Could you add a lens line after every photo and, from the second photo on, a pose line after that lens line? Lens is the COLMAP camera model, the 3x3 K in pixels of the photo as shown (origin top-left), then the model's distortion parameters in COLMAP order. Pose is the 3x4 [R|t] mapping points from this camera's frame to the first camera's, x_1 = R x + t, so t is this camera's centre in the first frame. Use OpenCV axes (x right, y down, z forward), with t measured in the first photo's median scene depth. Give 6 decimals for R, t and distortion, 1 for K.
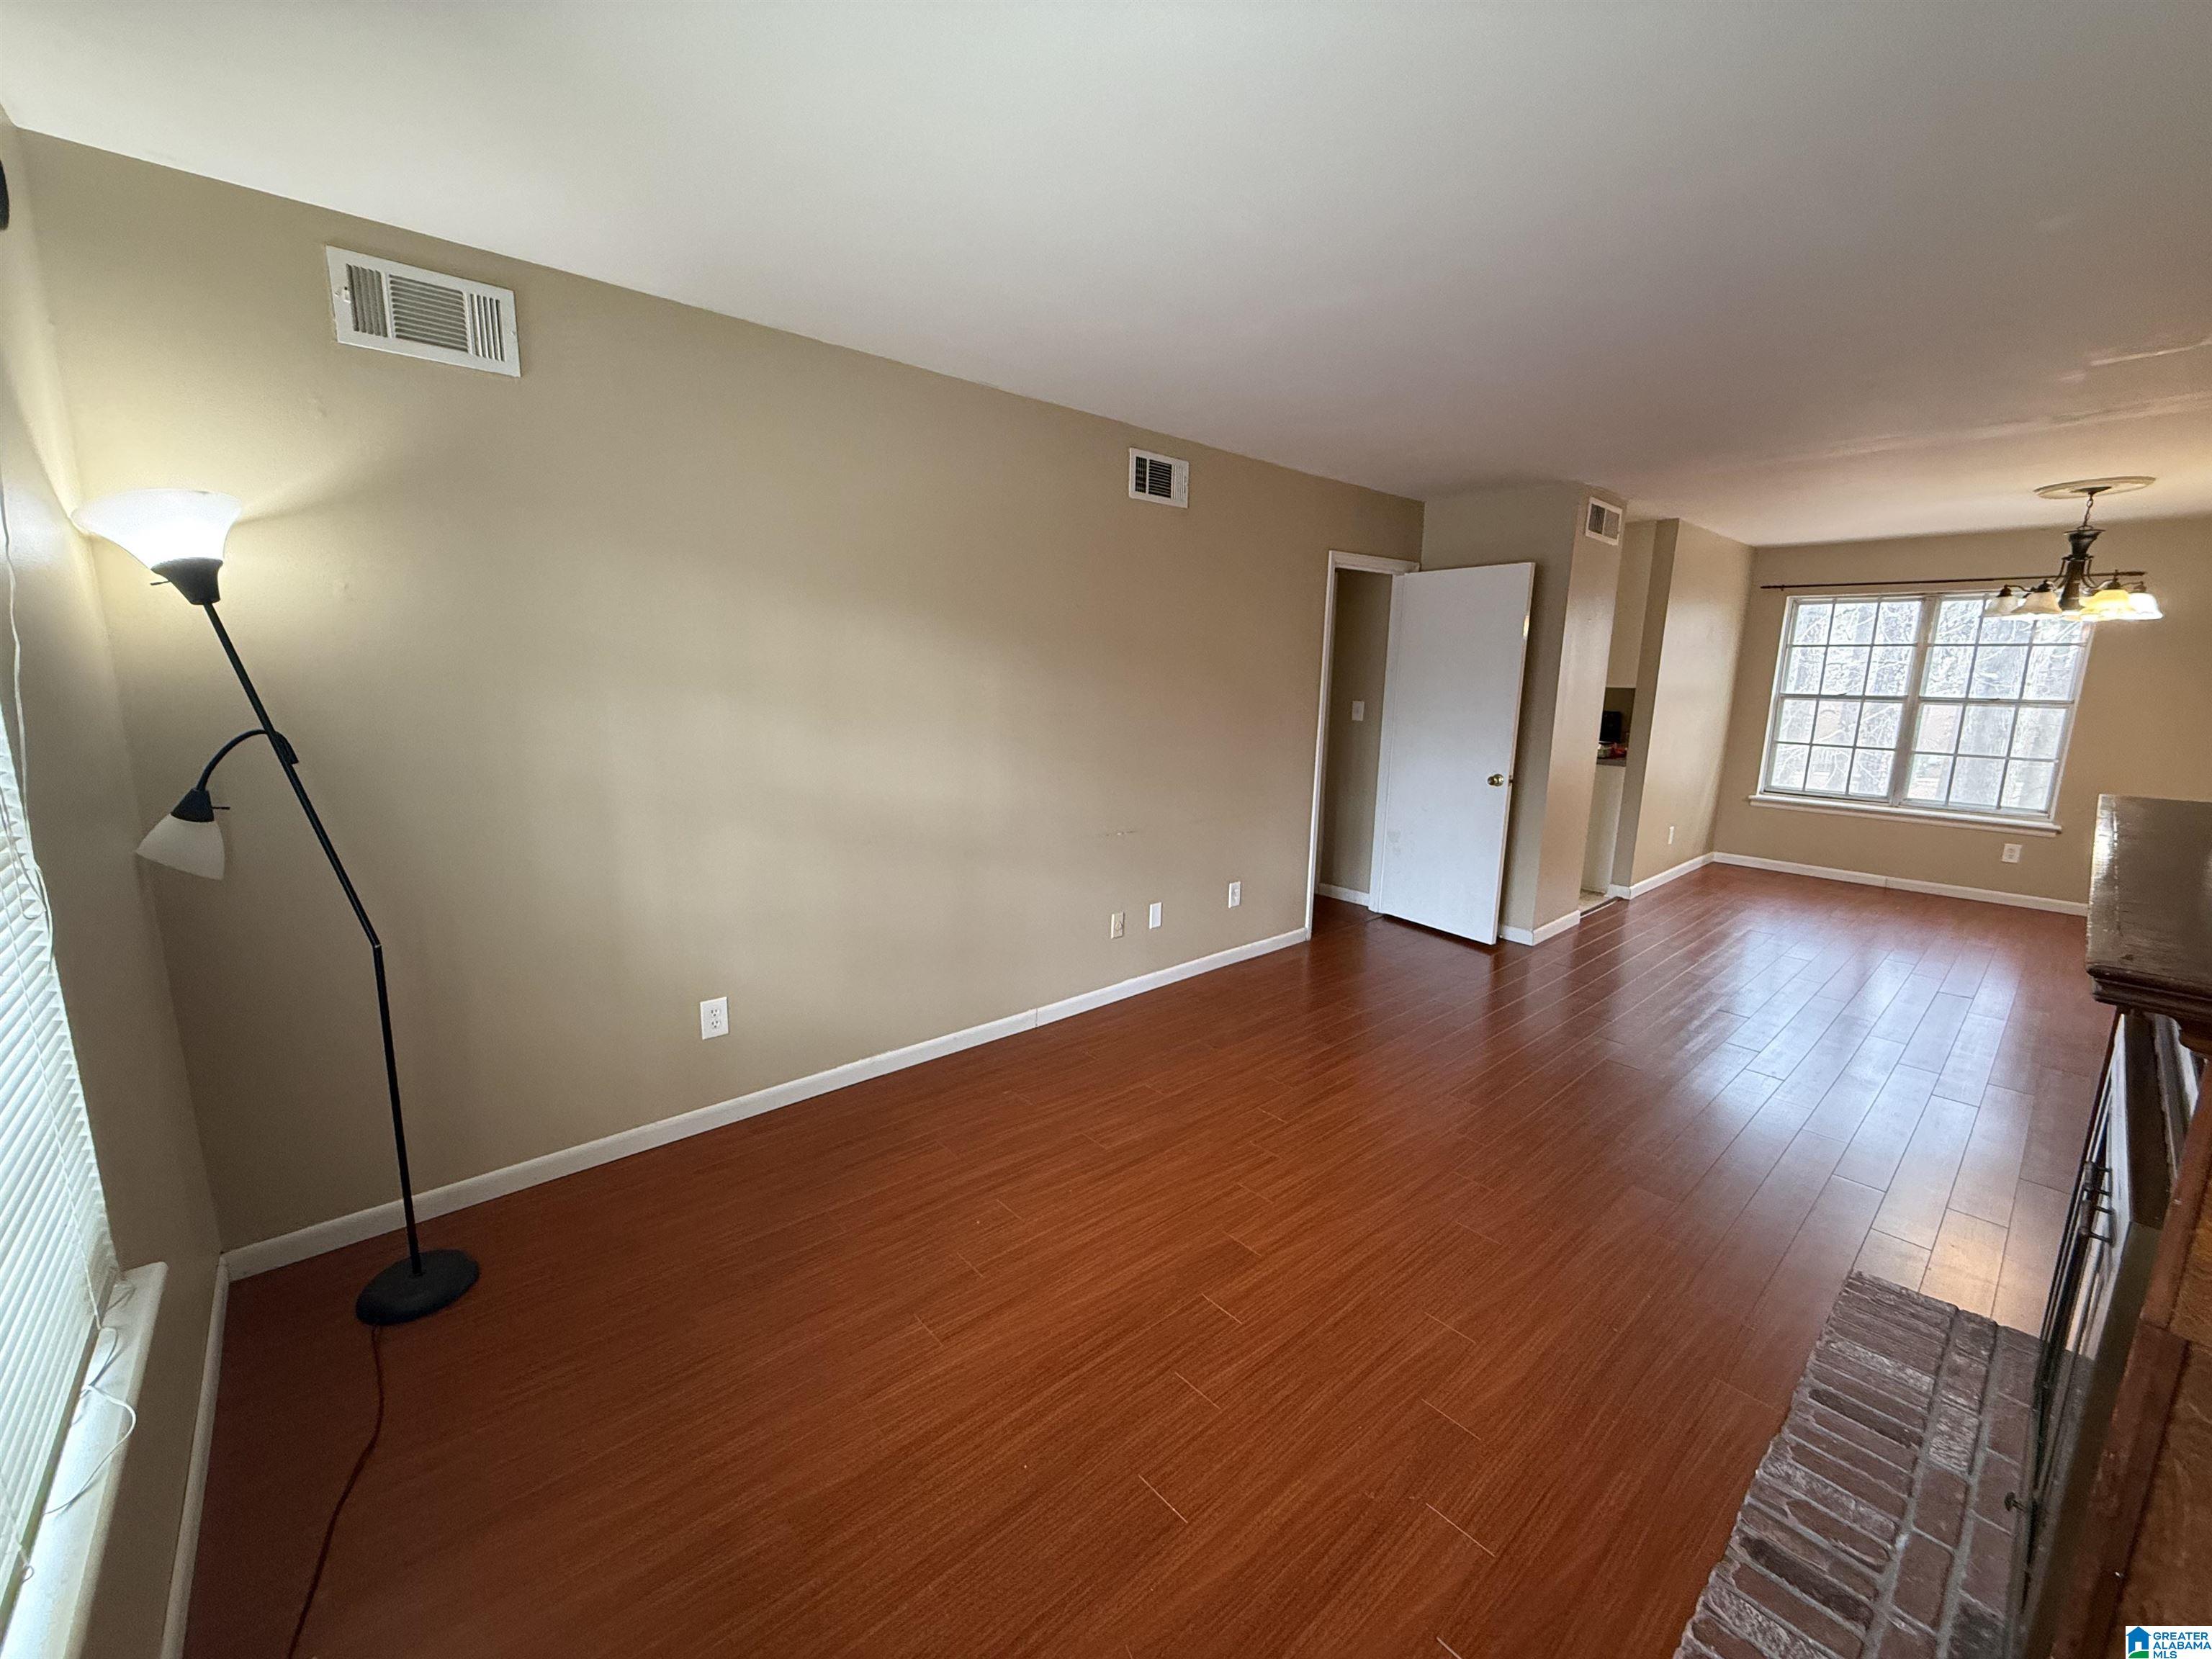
lens RADIAL K [[875.6, 0, 1097.3], [0, 875.6, 822.0], [0, 0, 1]] dist [0.002340, 0.000602]
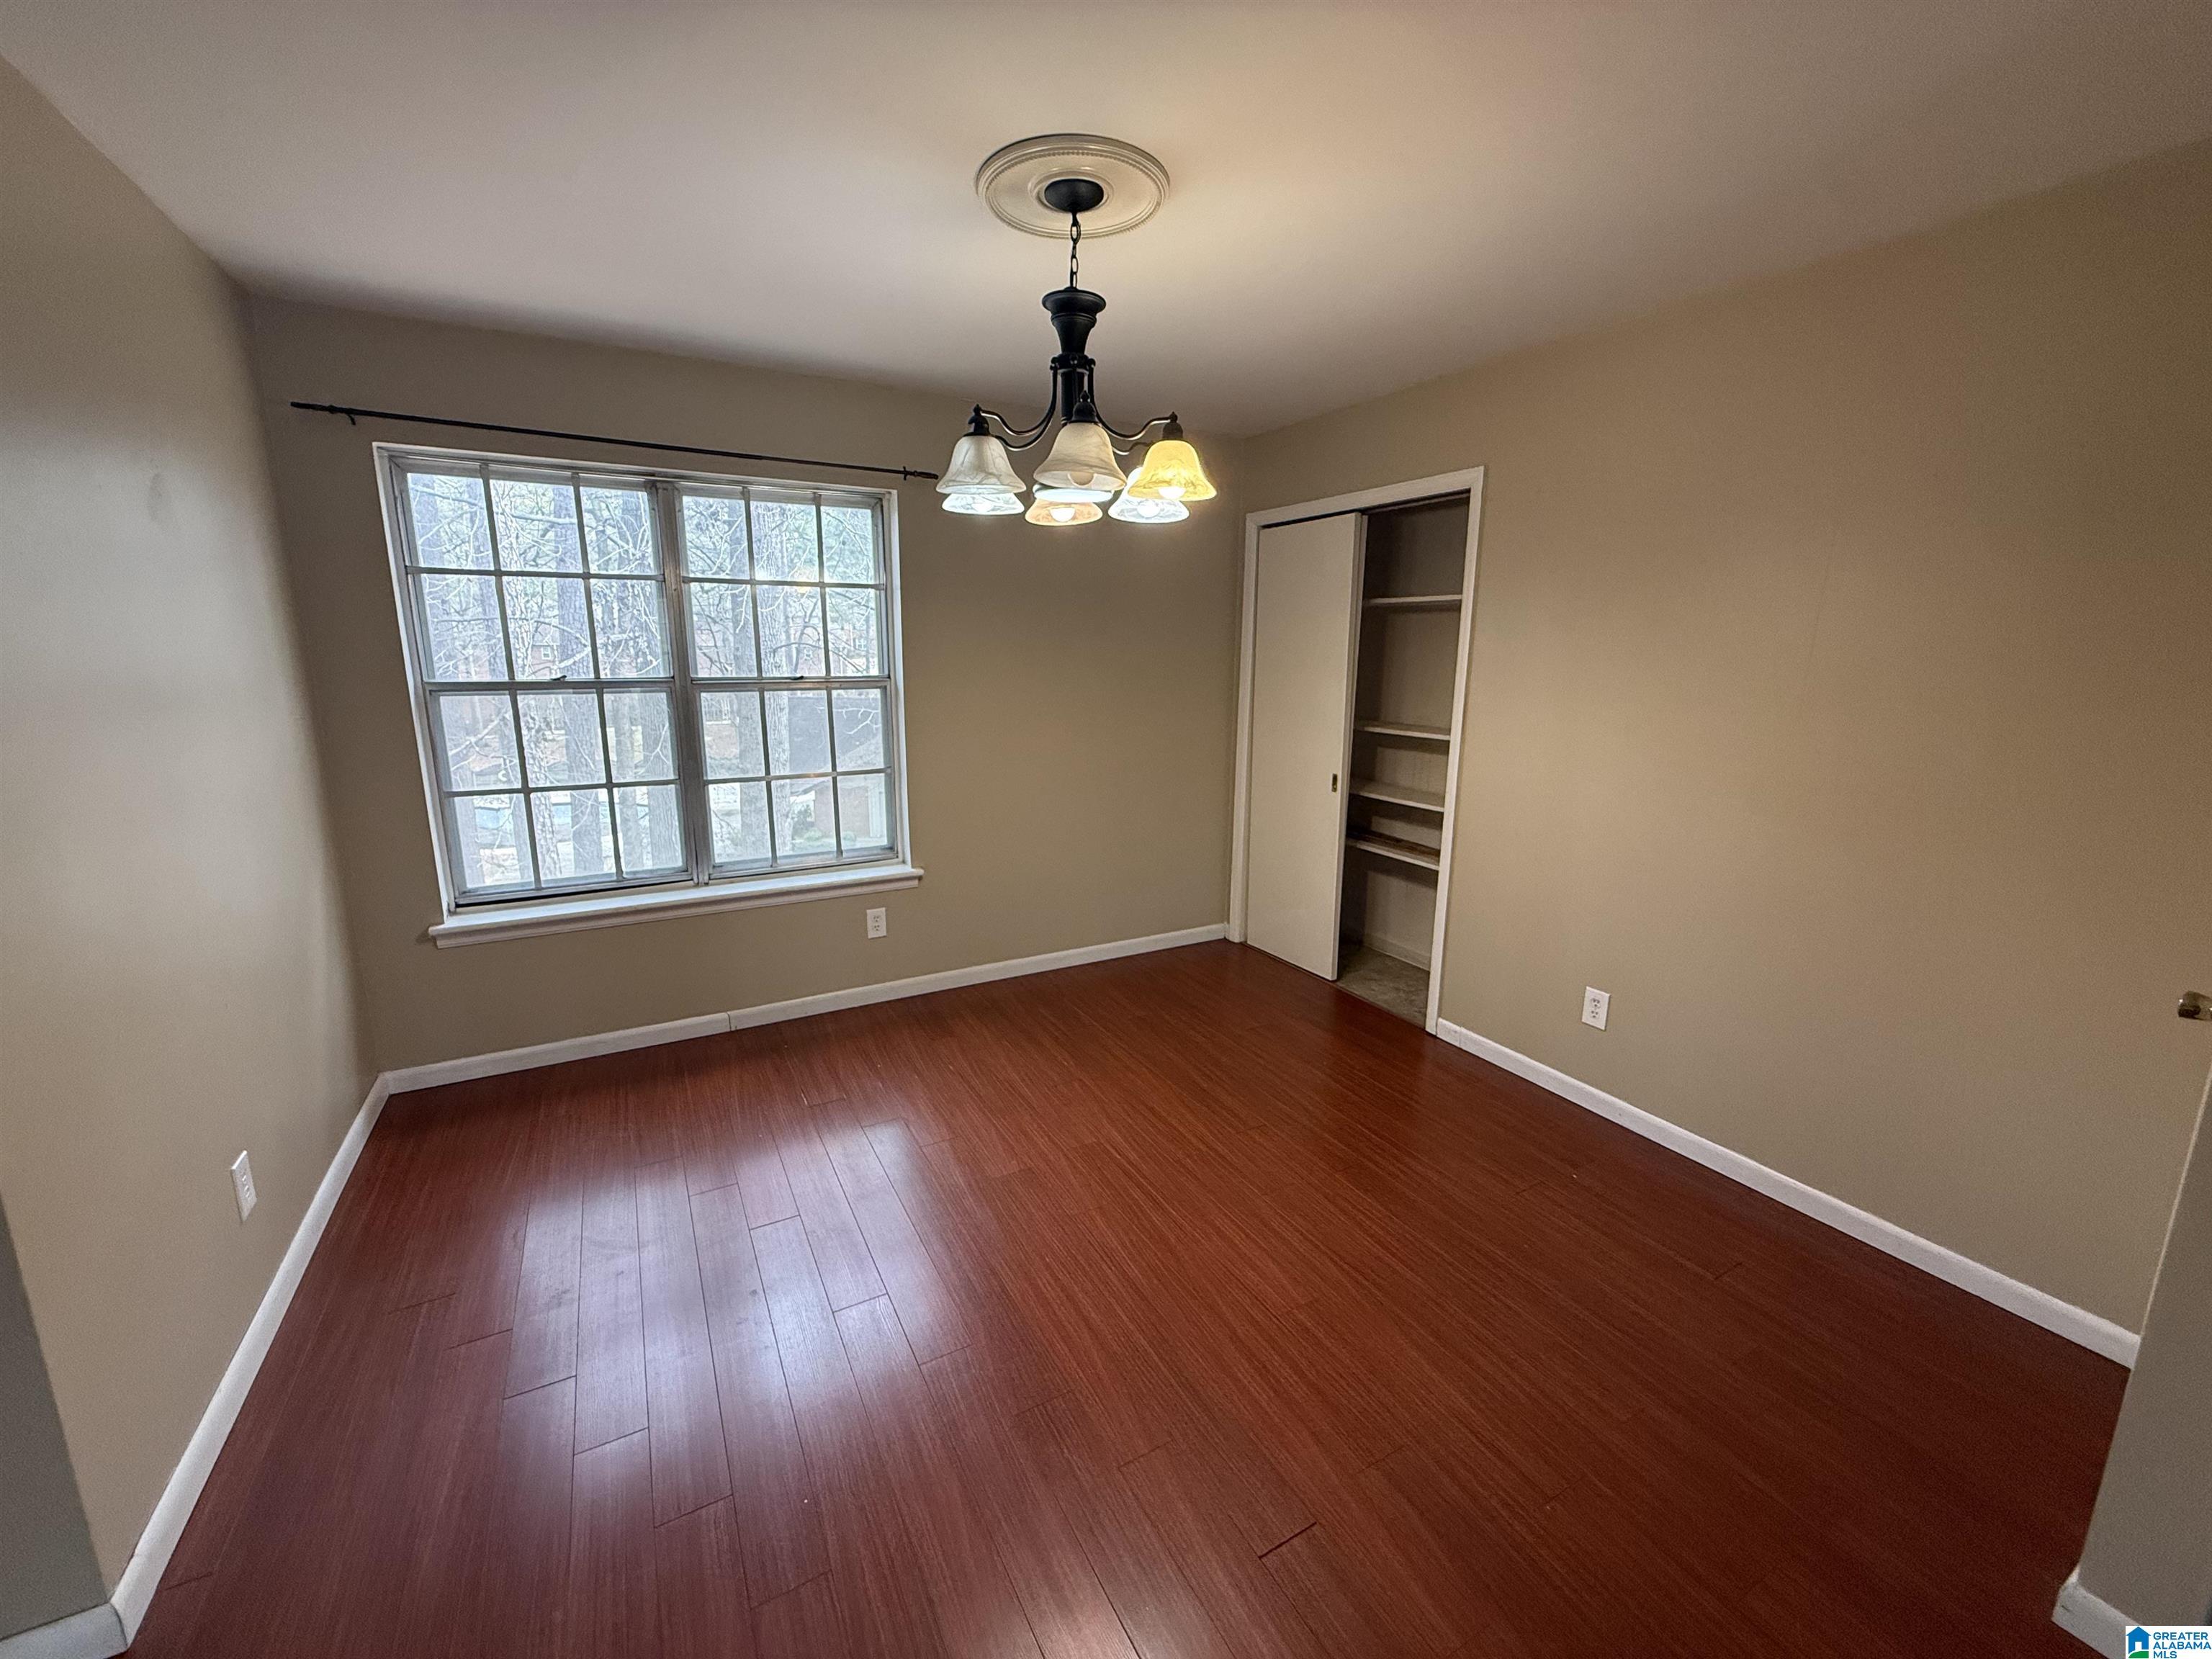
lens RADIAL K [[875.6, 0, 1108.2], [0, 875.6, 833.5], [0, 0, 1]] dist [0.002340, 0.000602]
pose [[0.179165, -0.206140, 0.961980, 0.473258], [0.176295, 0.968702, 0.174746, -0.104633], [-0.967895, 0.138284, 0.209899, 0.687349]]
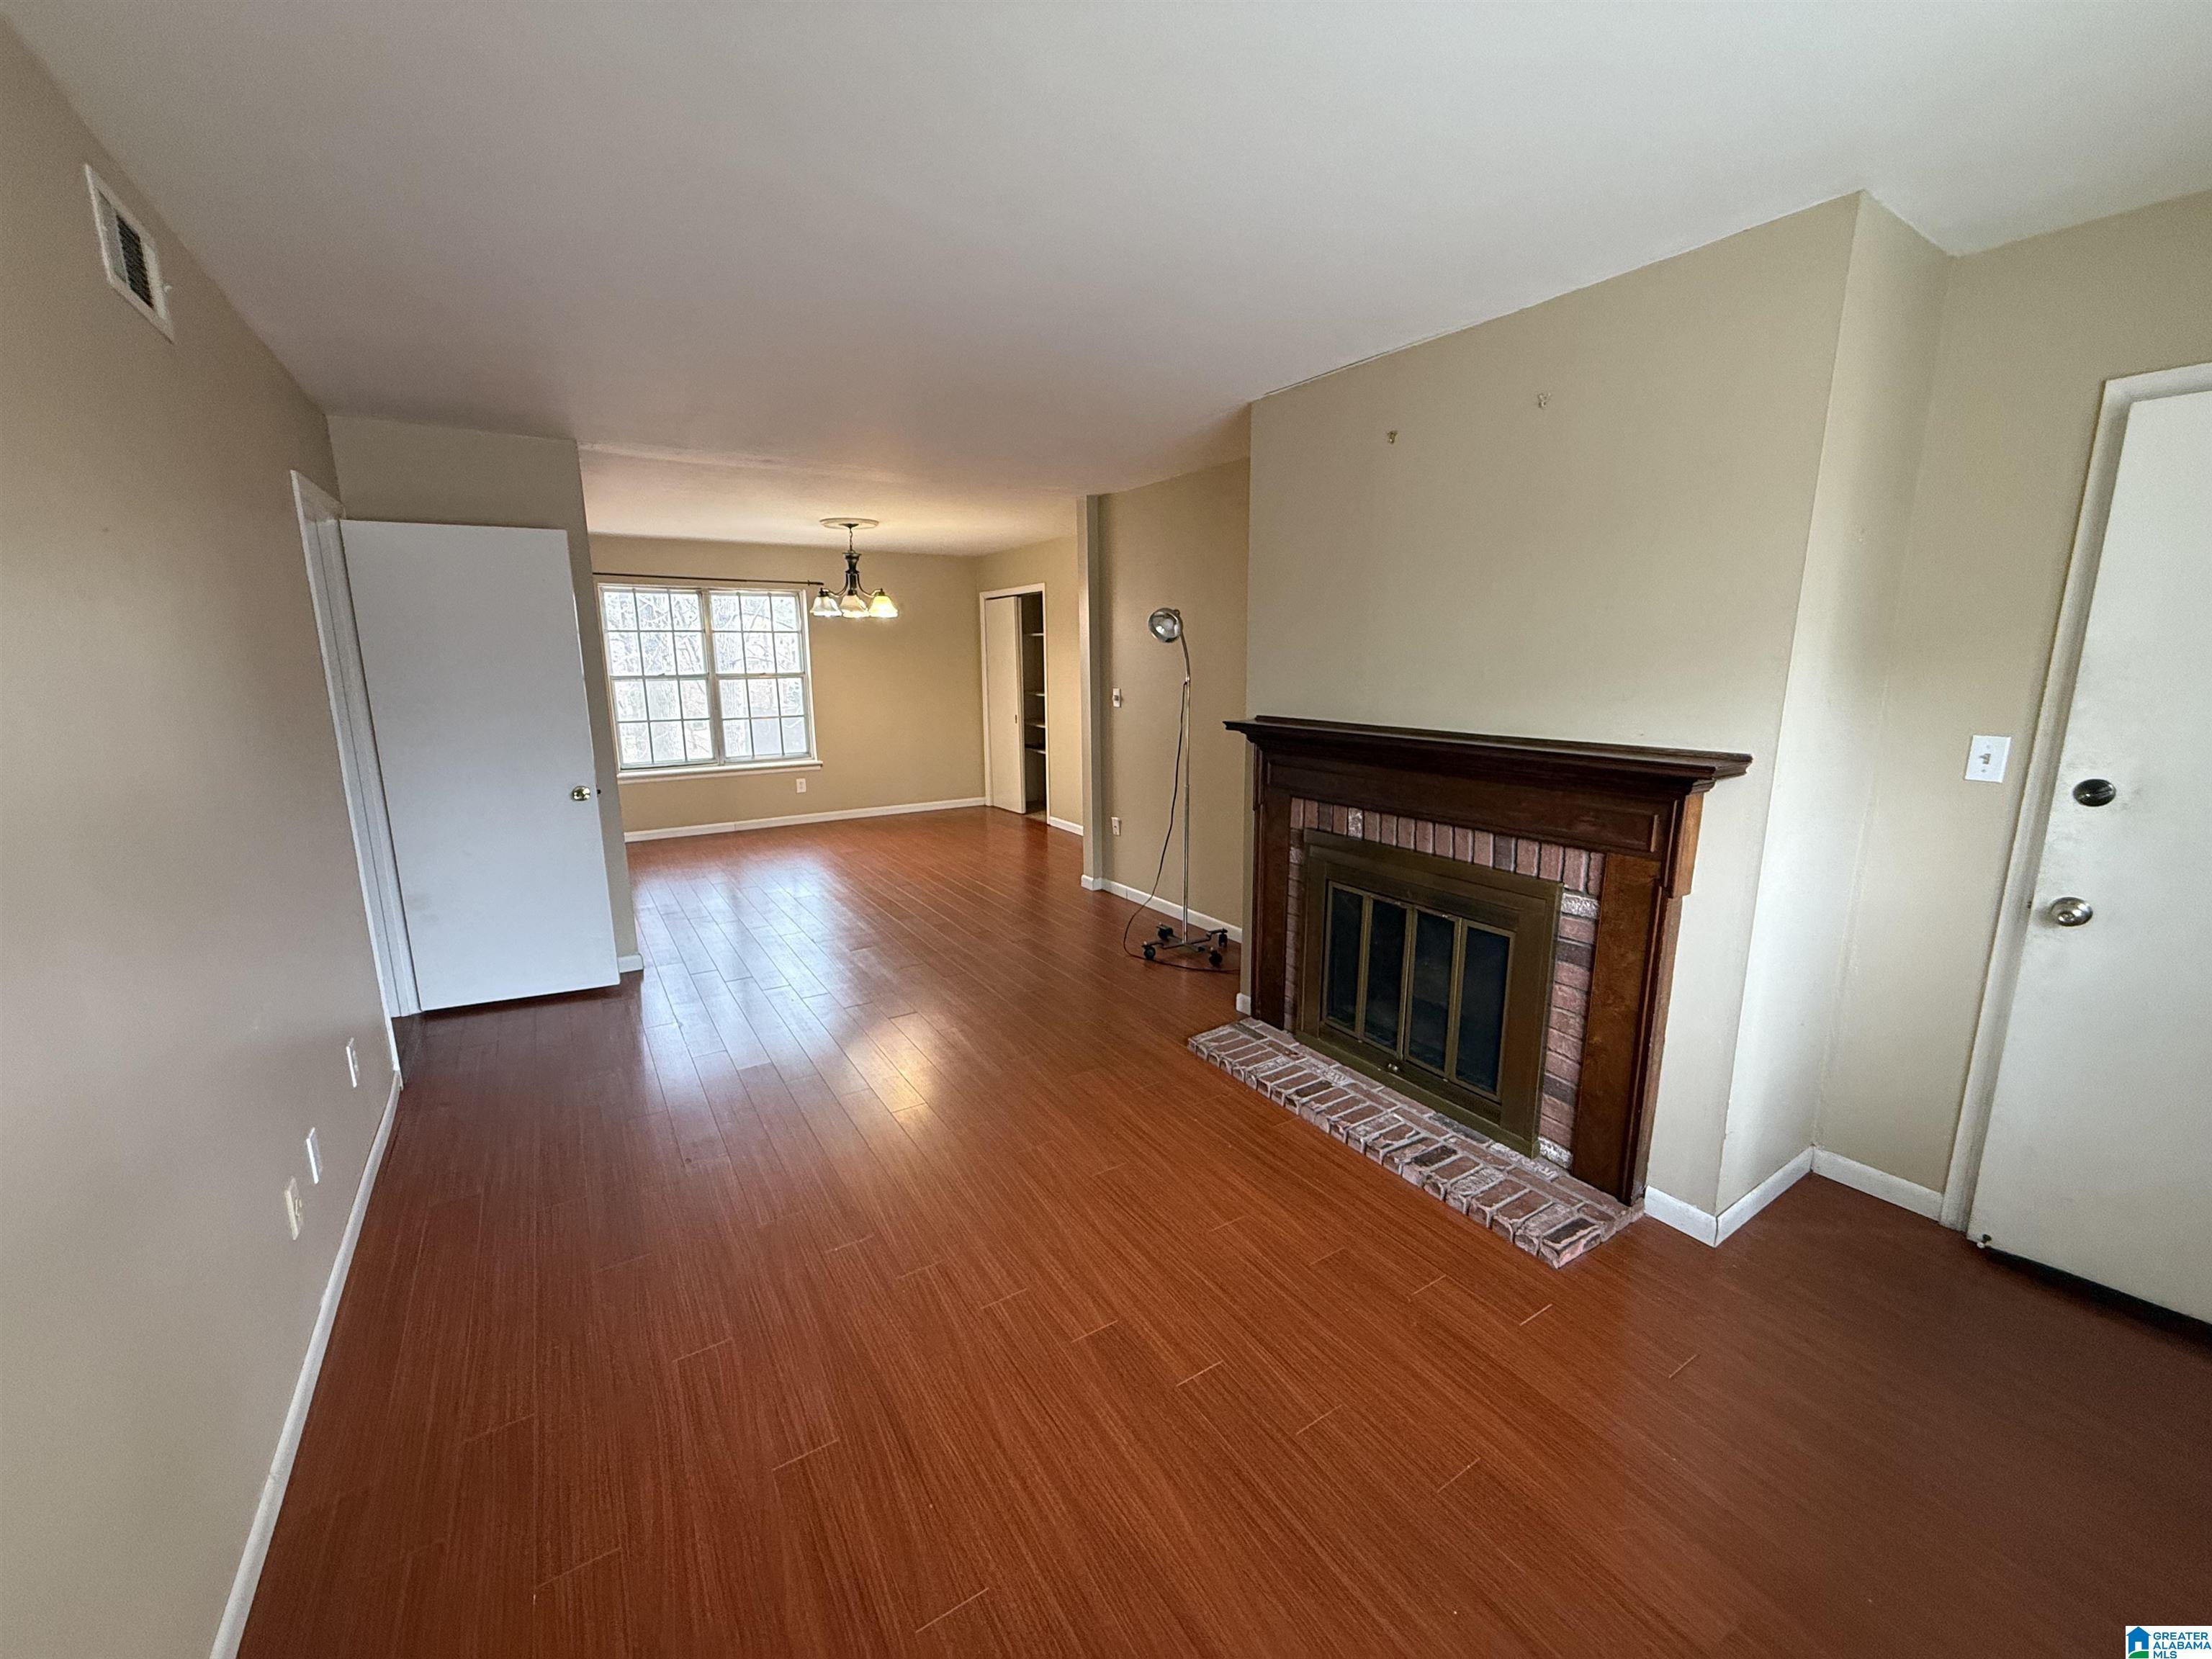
lens RADIAL K [[875.6, 0, 1099.5], [0, 875.6, 845.2], [0, 0, 1]] dist [0.002340, 0.000602]
pose [[0.158153, -0.227738, 0.960793, -0.215291], [0.183558, 0.962859, 0.198013, -0.059297], [-0.970203, 0.145045, 0.194082, 0.291895]]
